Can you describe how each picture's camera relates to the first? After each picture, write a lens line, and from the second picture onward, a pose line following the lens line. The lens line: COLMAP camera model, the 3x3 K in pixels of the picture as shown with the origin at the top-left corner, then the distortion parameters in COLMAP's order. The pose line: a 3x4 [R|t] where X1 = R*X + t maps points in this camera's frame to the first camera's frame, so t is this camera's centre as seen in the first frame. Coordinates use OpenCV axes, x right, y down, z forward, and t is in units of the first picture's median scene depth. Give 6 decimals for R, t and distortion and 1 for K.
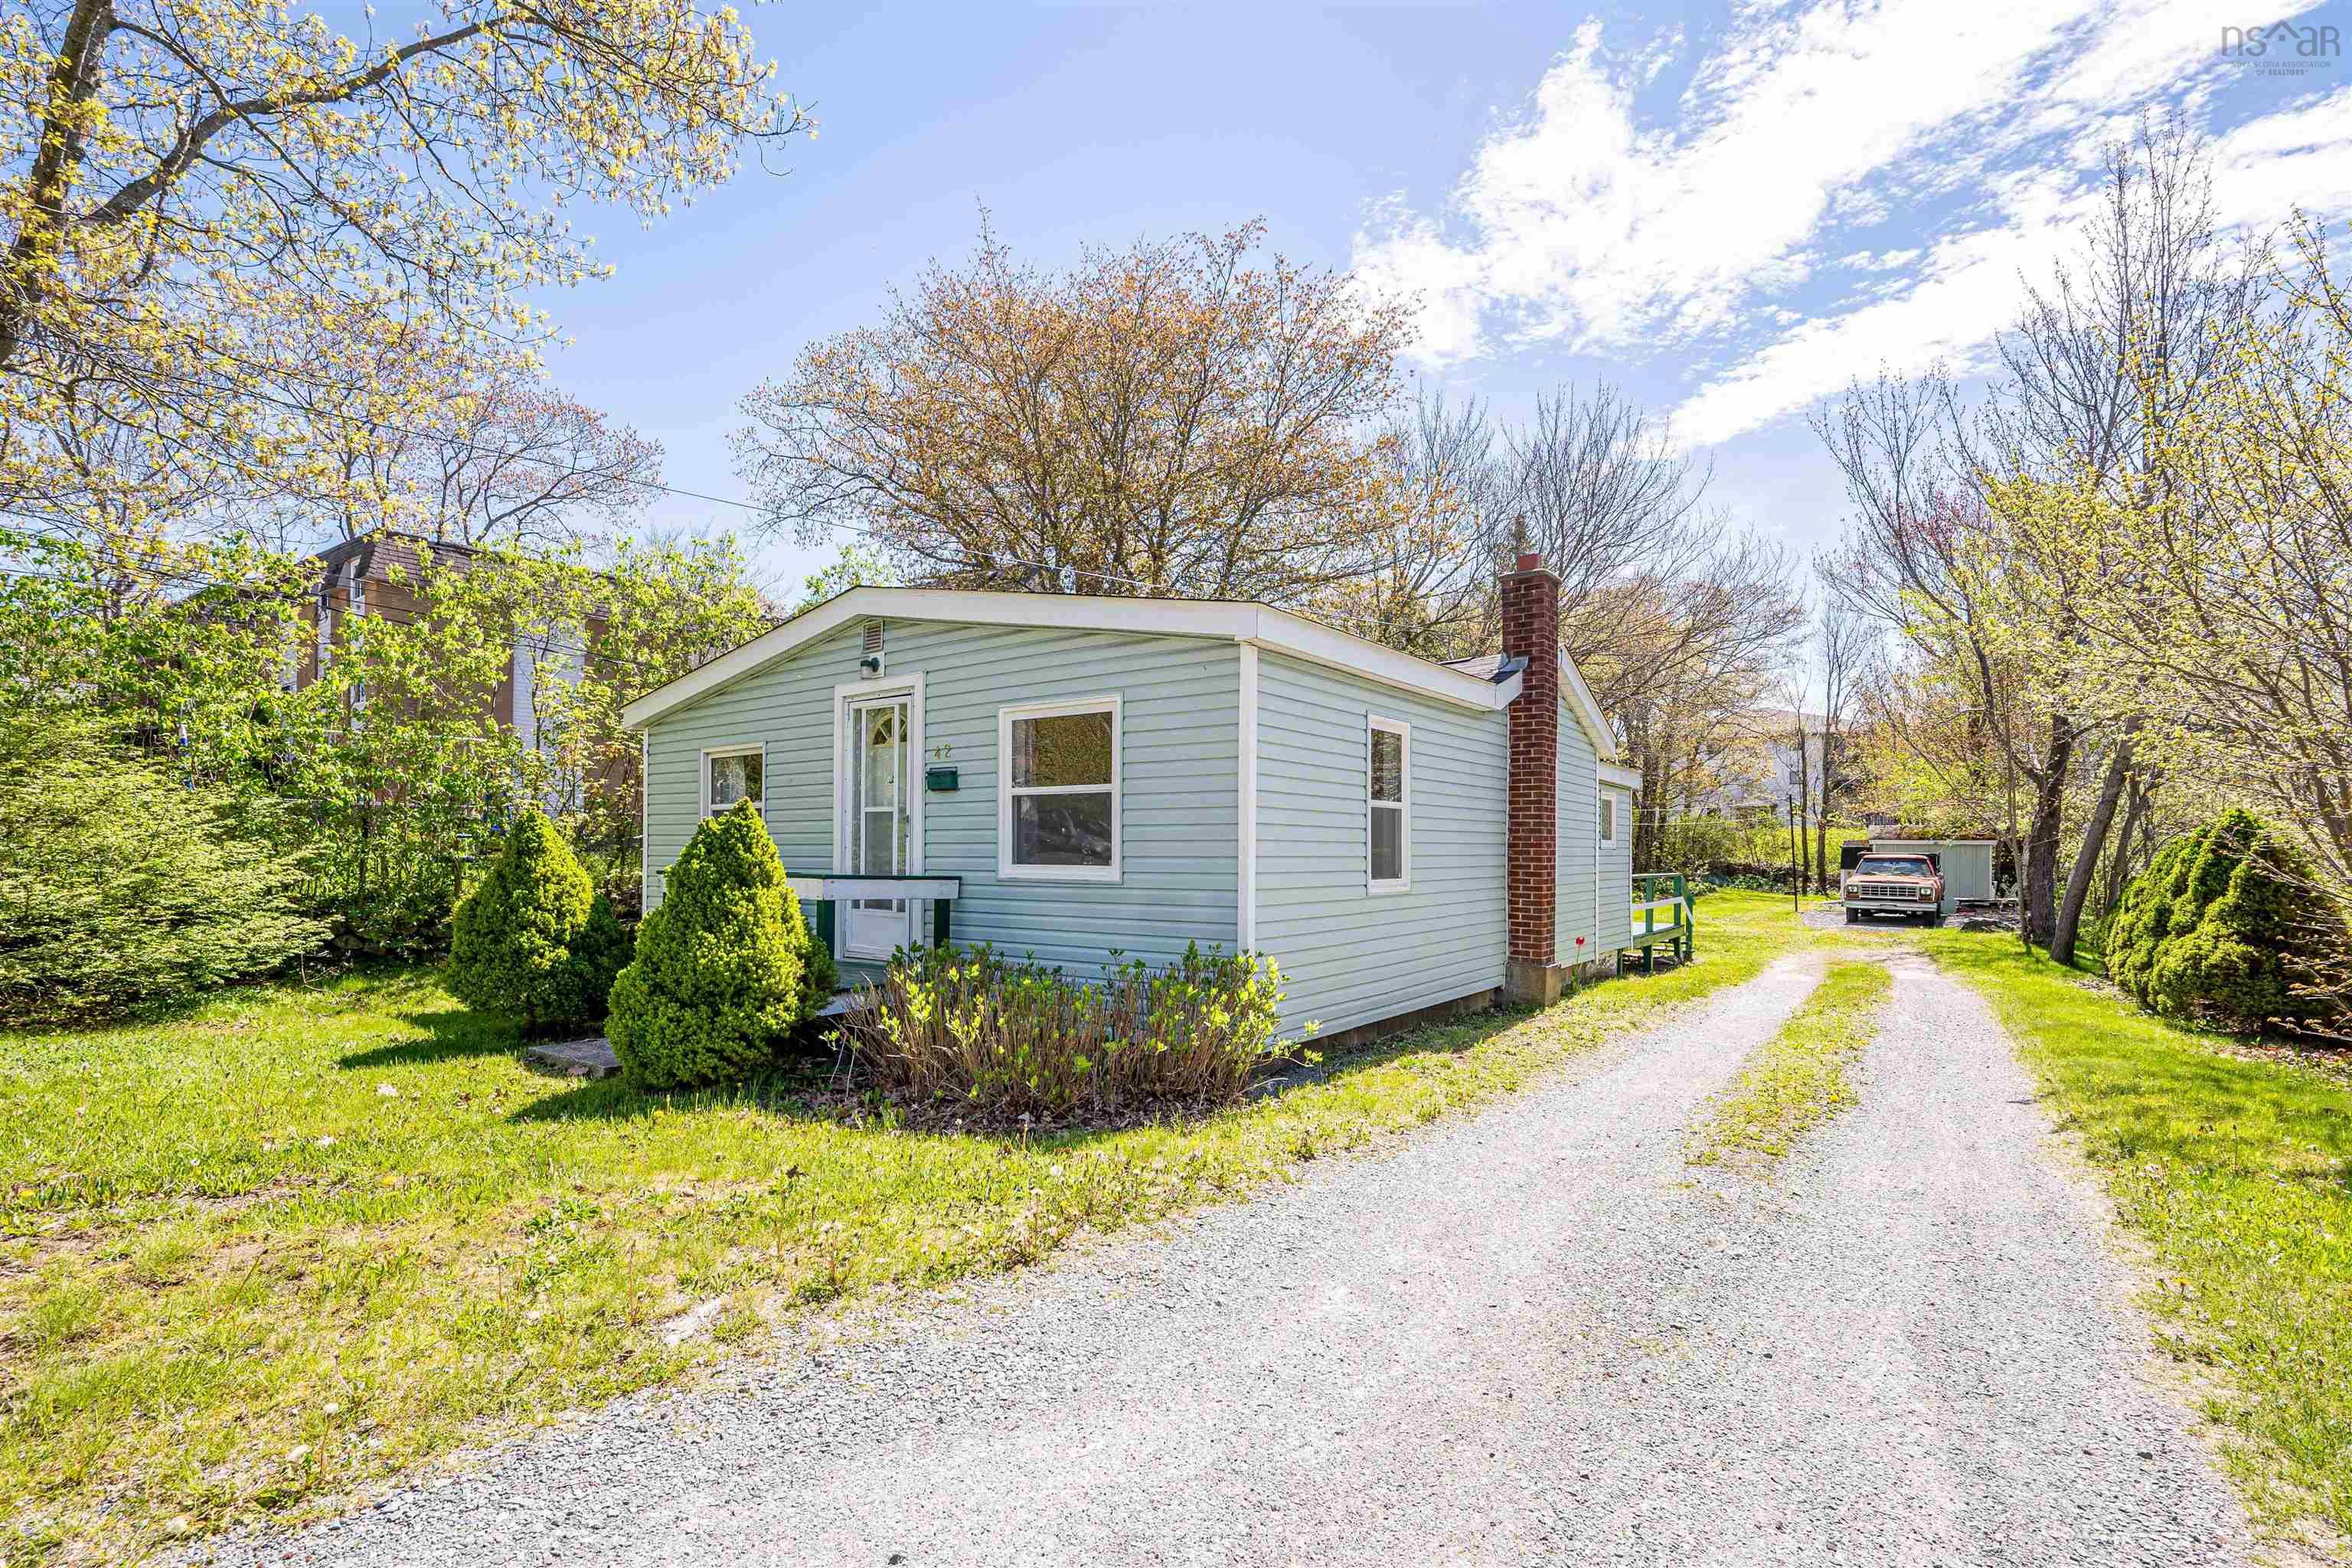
lens RADIAL K [[1080.4, 0, 1165.6], [0, 1080.4, 853.8], [0, 0, 1]] dist [-0.000046, 0.000346]
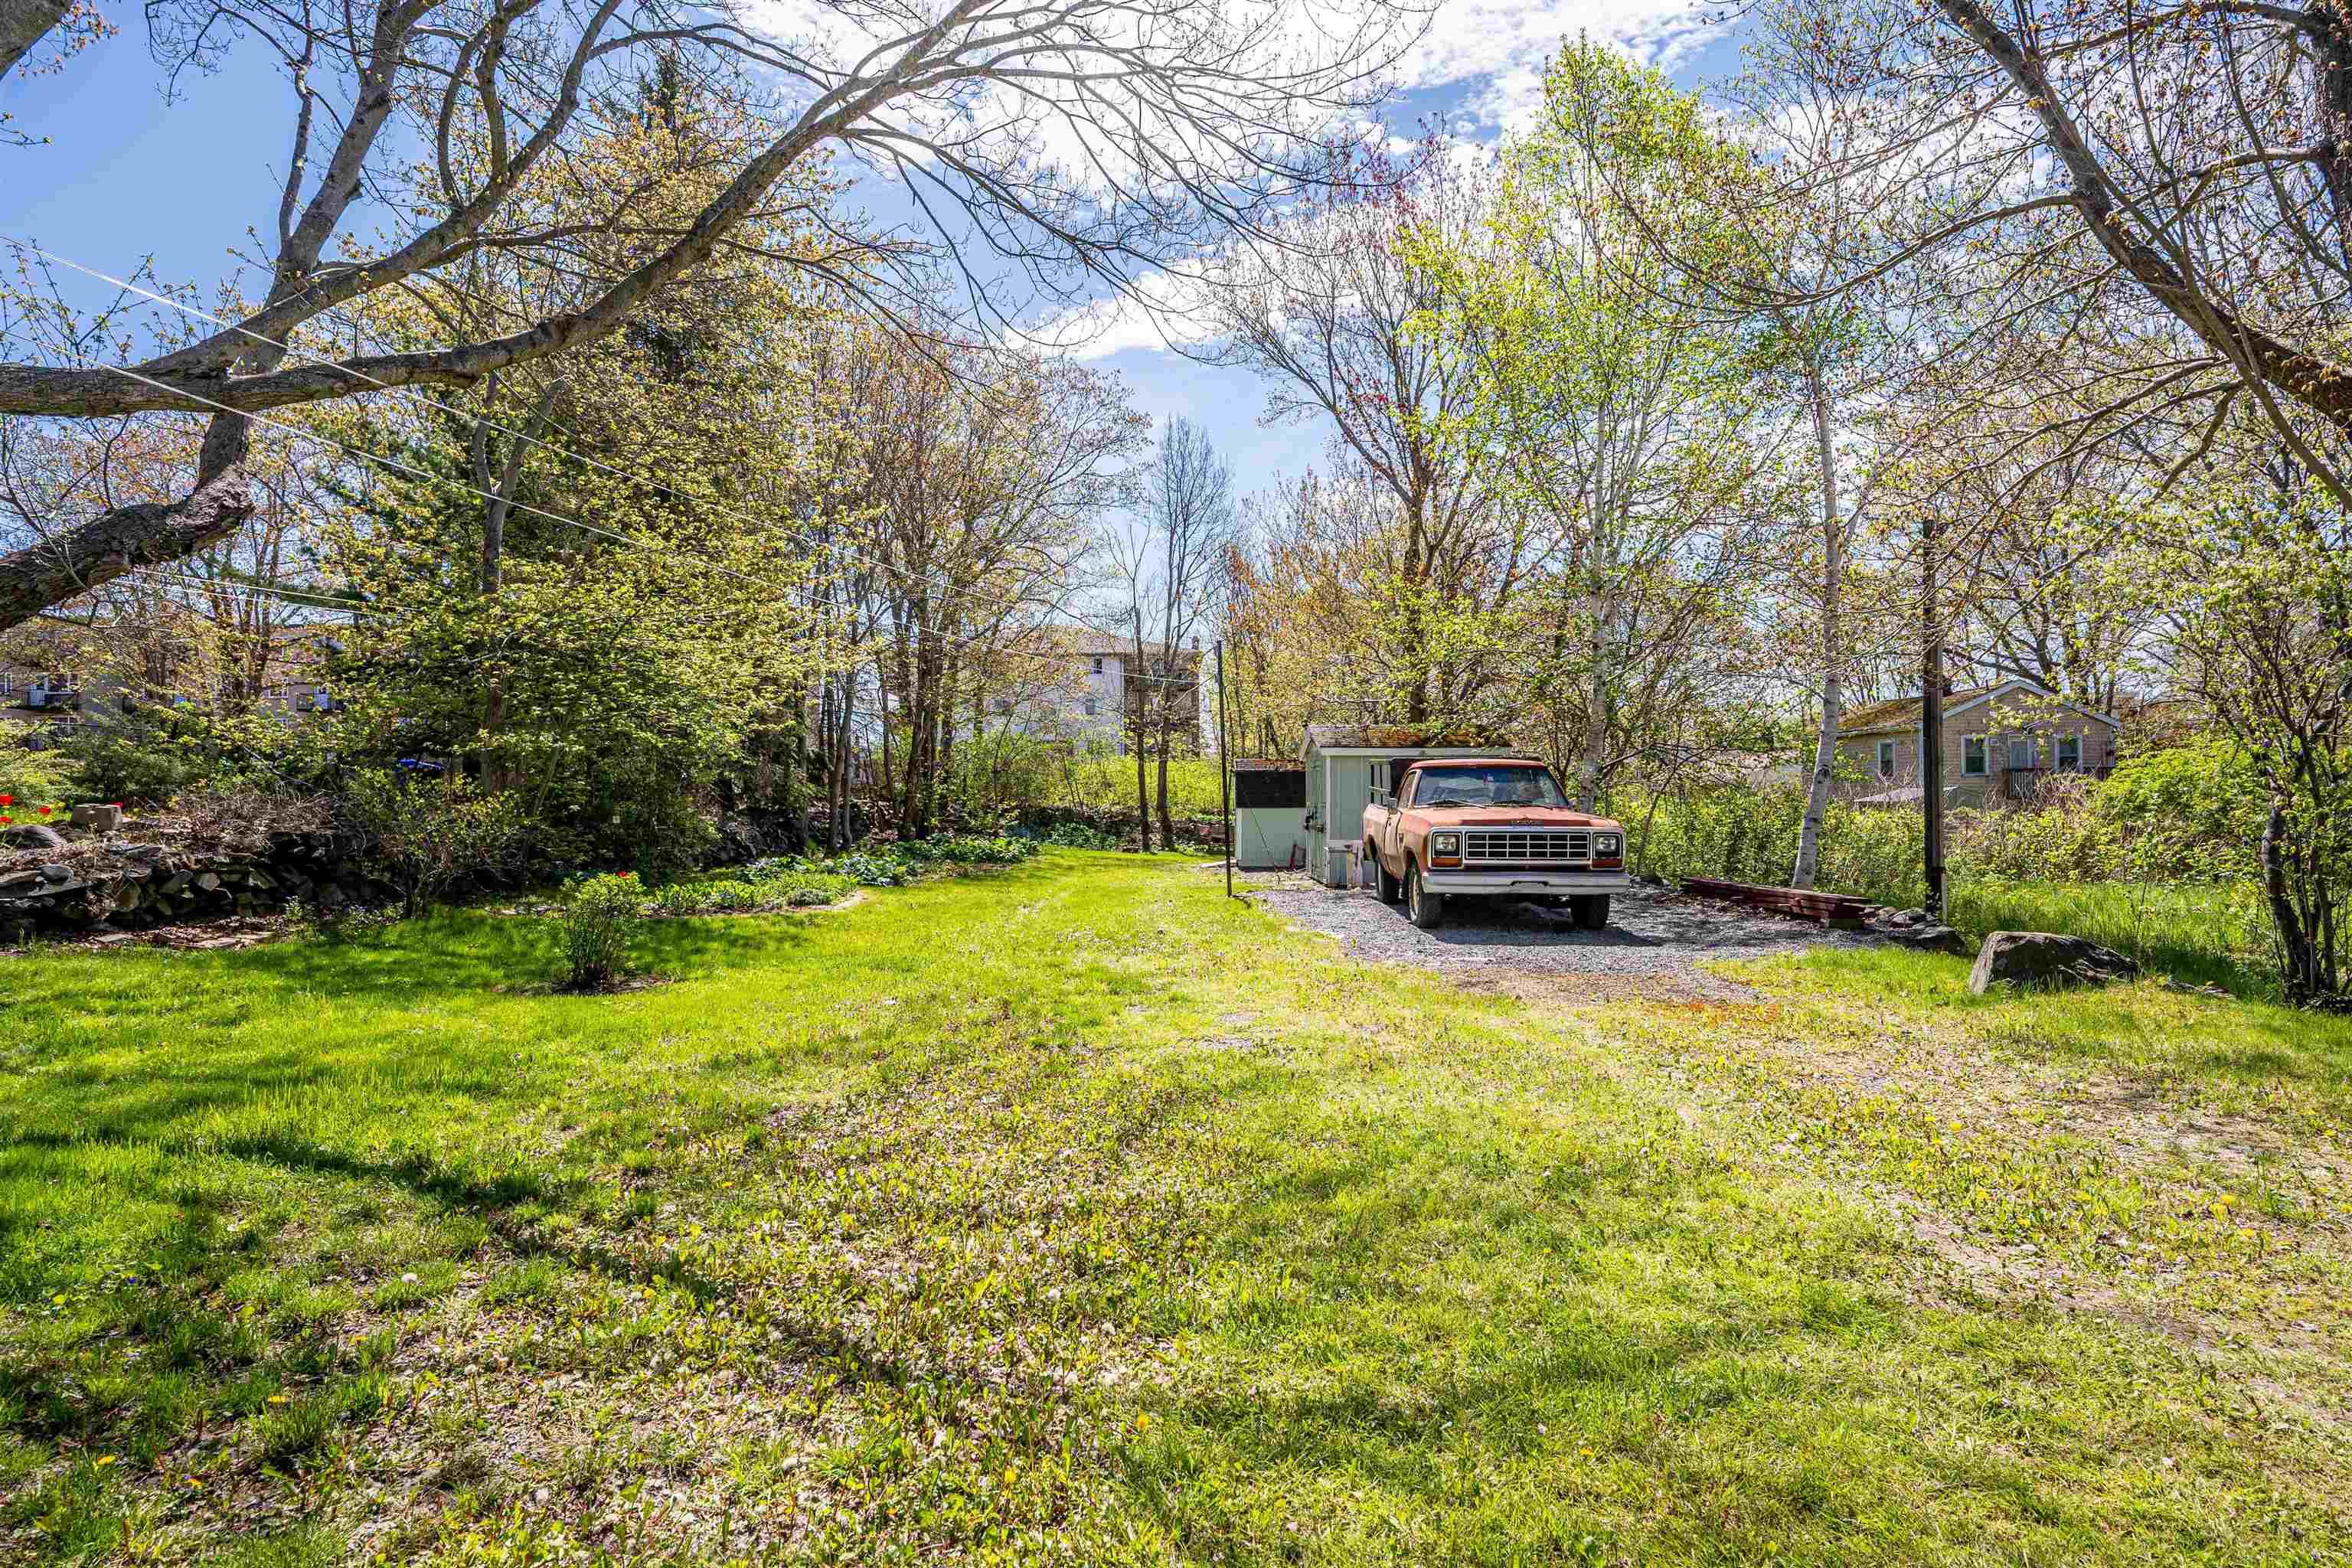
lens RADIAL K [[1179.4, 0, 1197.7], [0, 1179.4, 787.5], [0, 0, 1]] dist [-0.001362, -0.002161]
pose [[0.799726, 0.005055, 0.600344, 0.177917], [0.007357, 0.999807, -0.018219, 0.011210], [-0.600320, 0.018988, 0.799534, 0.391860]]
